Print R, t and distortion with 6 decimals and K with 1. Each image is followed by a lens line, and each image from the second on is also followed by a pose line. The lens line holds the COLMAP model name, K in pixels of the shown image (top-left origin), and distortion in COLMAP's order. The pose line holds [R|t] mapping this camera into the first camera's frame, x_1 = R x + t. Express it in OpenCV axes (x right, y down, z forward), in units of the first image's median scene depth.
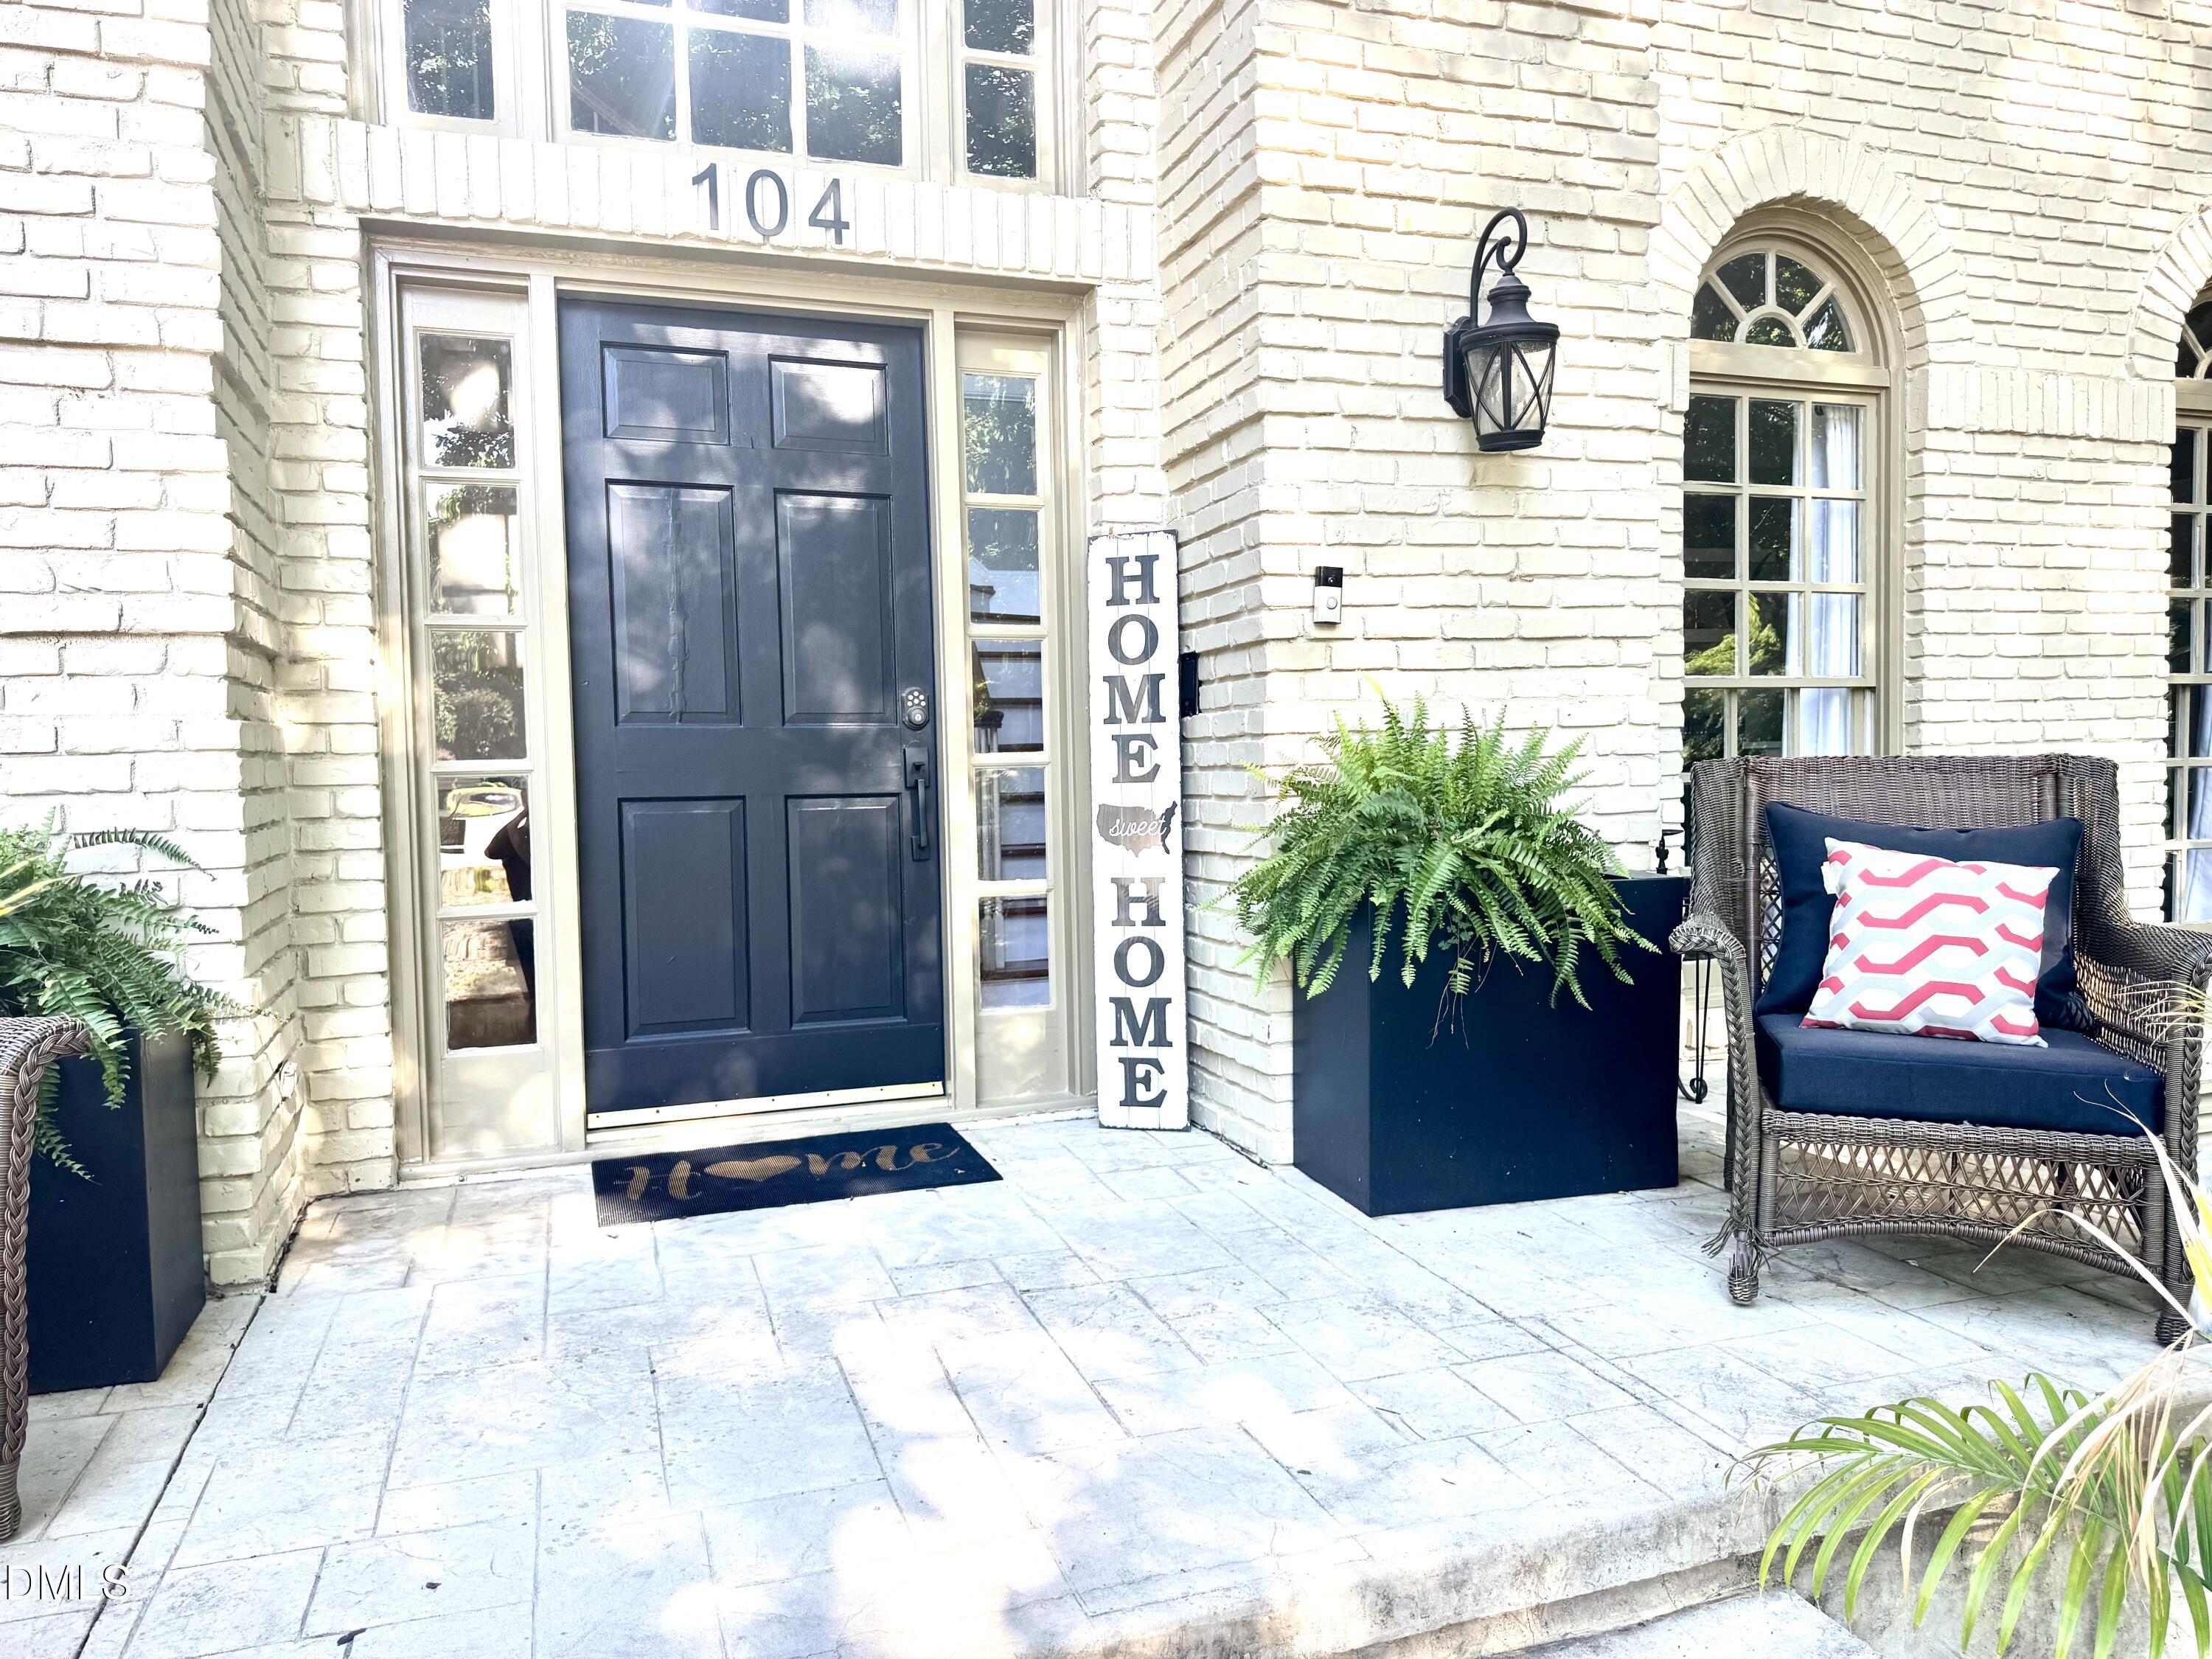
lens RADIAL K [[1530.3, 0, 1095.6], [0, 1530.3, 841.4], [0, 0, 1]] dist [0.097689, -0.133069]
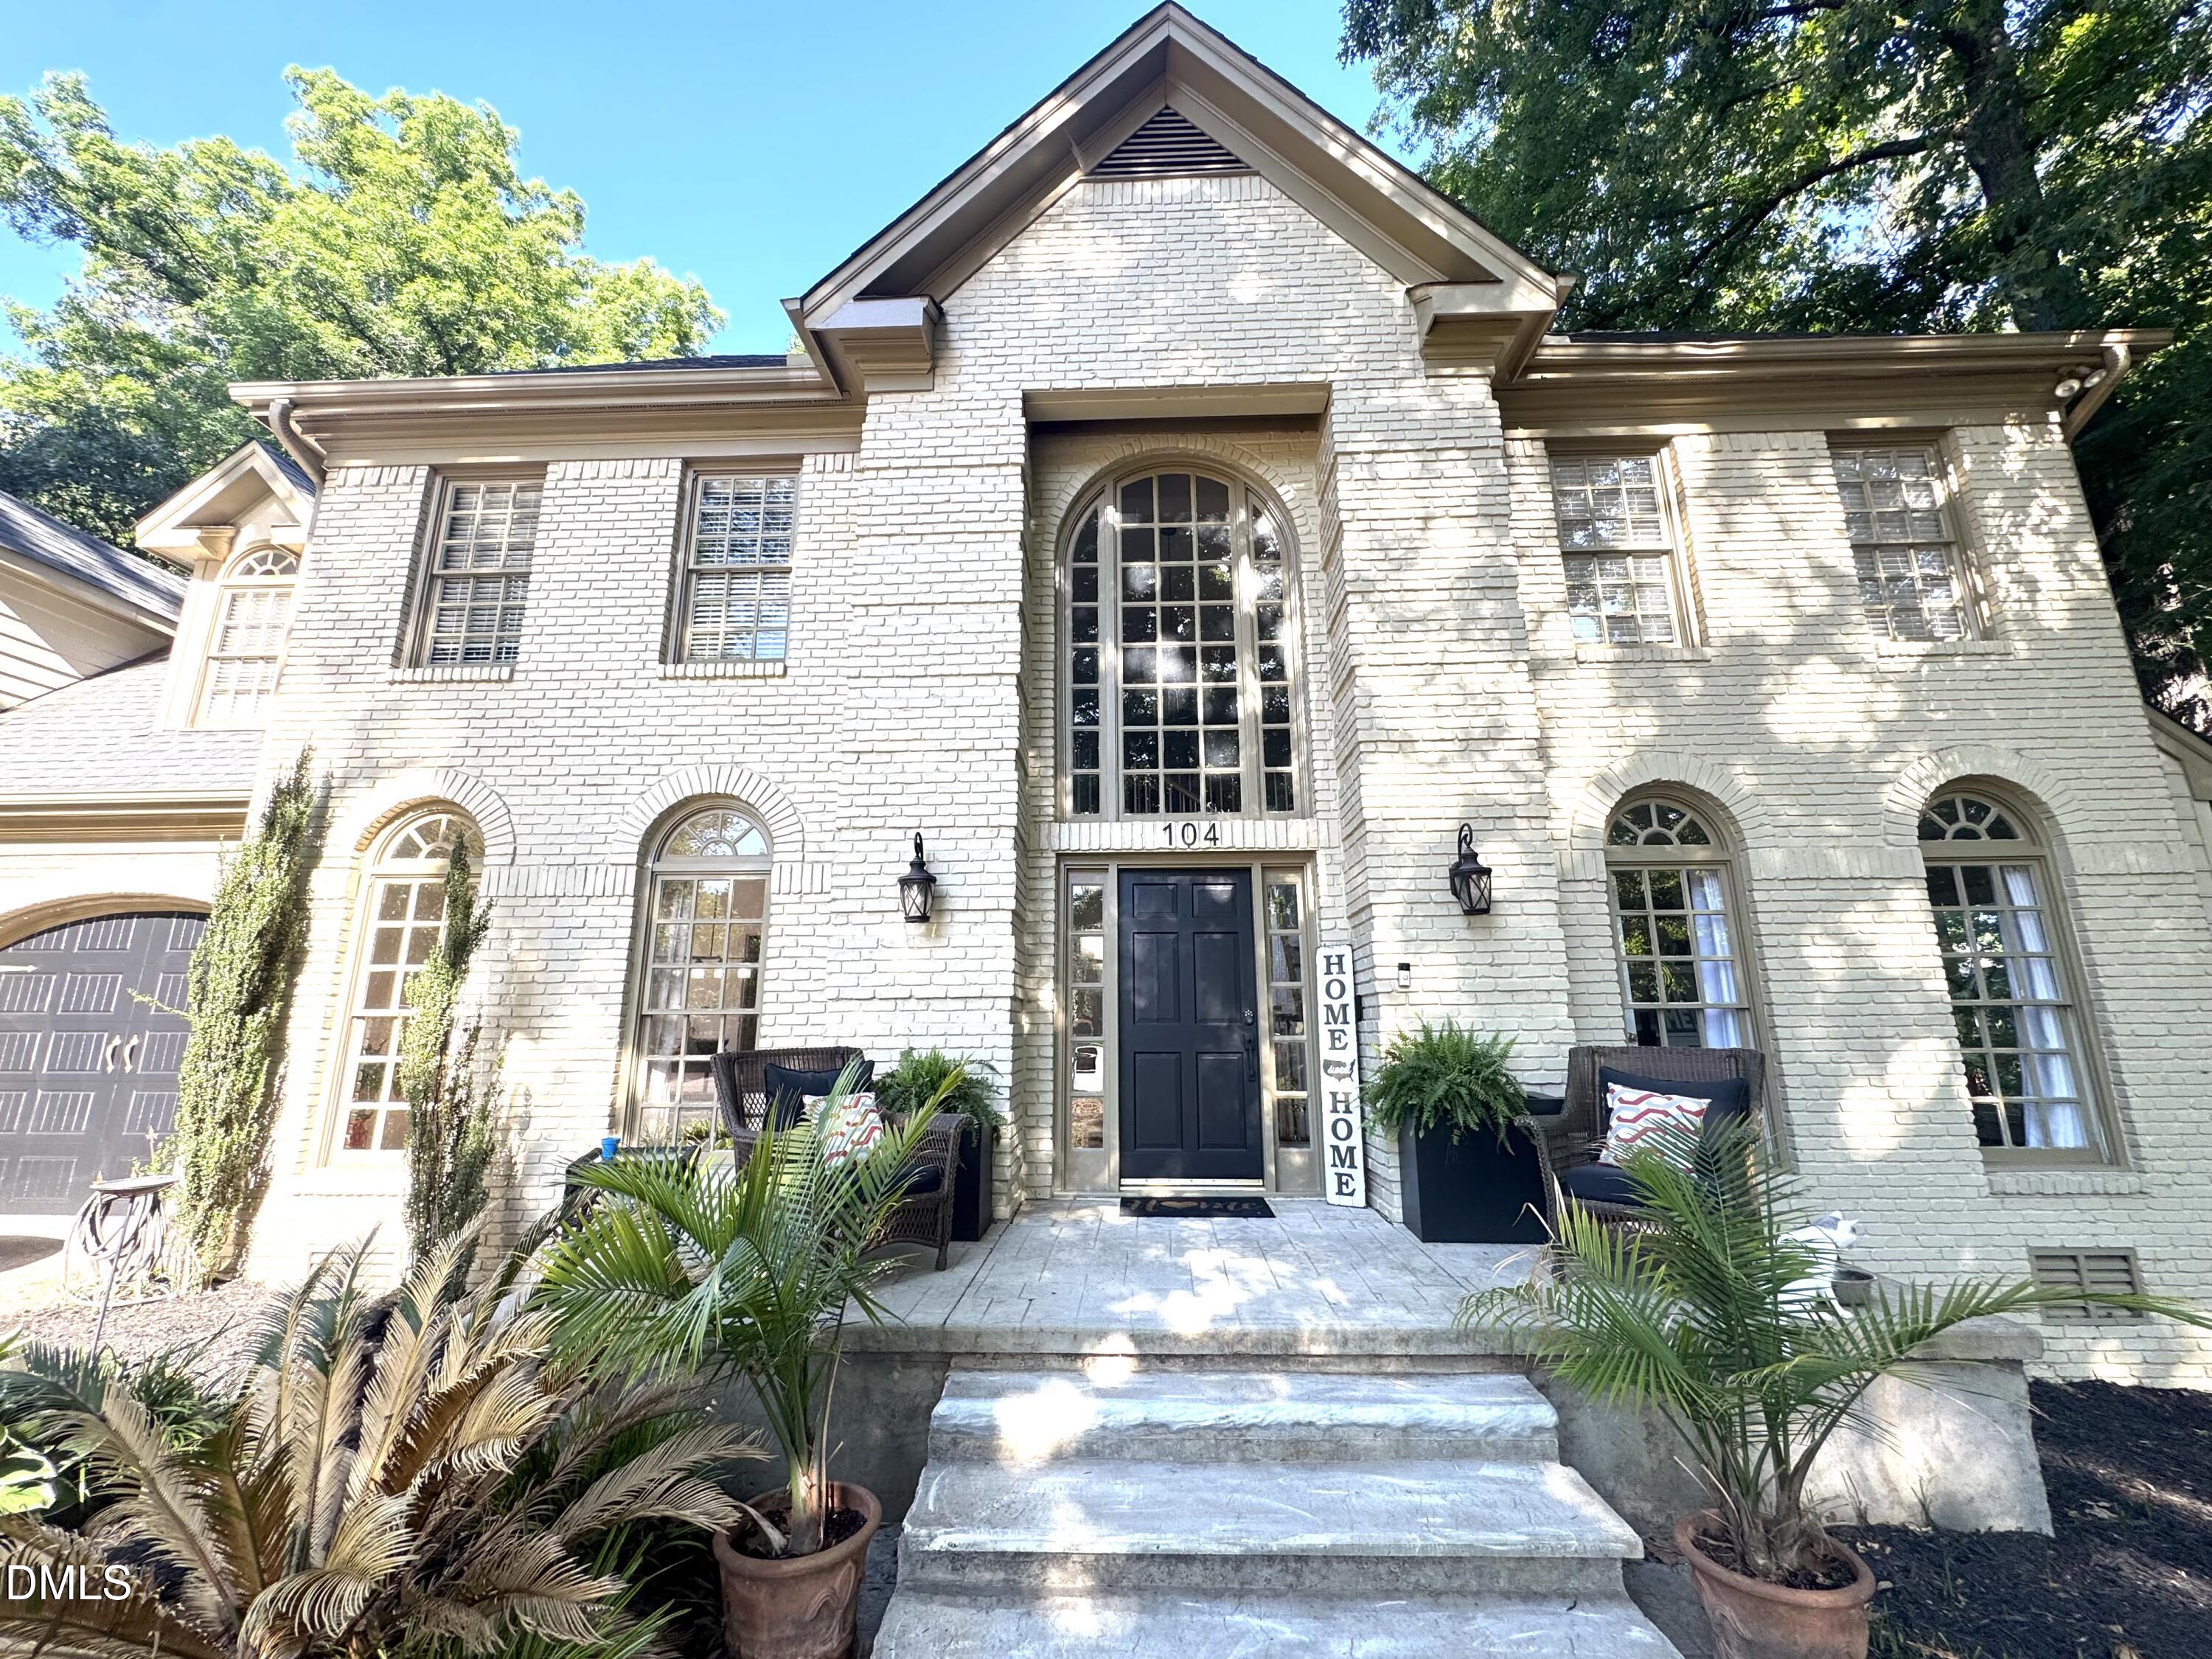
lens RADIAL K [[901.3, 0, 1106.0], [0, 901.3, 829.5], [0, 0, 1]] dist [0.001057, 0.000039]
pose [[0.928500, -0.066503, -0.365329, 0.227690], [-0.031797, 0.965979, -0.256657, 0.001498], [0.369969, 0.249923, 0.894797, -0.476019]]
